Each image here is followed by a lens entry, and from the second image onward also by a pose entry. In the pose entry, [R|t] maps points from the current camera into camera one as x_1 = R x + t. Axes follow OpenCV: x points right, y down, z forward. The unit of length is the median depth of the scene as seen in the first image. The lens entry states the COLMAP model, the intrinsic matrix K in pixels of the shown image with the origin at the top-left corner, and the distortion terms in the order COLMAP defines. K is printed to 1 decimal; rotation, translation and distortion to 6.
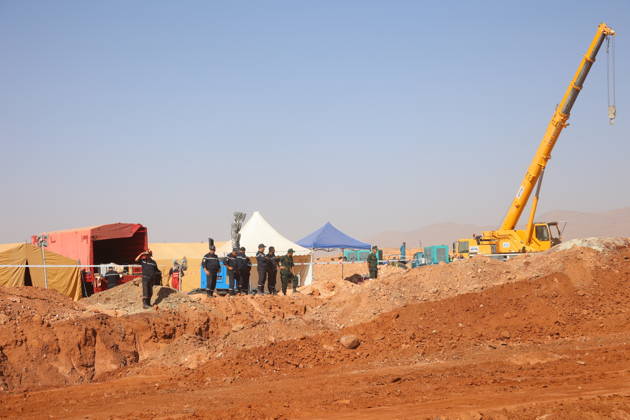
lens RADIAL K [[1796.3, 0, 315.0], [0, 1796.3, 210.0], [0, 0, 1]] dist [0.668748, 0.307106]
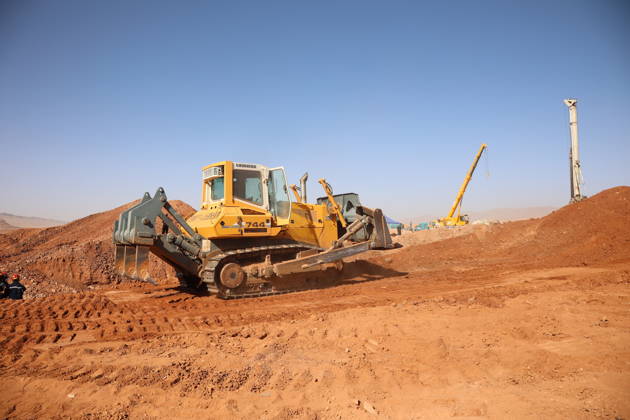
lens RADIAL K [[1796.3, 0, 315.0], [0, 1796.3, 210.0], [0, 0, 1]] dist [0.668748, 0.307106]
pose [[0.999956, 0.008844, 0.003008, -0.092538], [-0.008899, 0.999785, 0.018741, -0.043573], [-0.002842, -0.018767, 0.999820, -1.516697]]
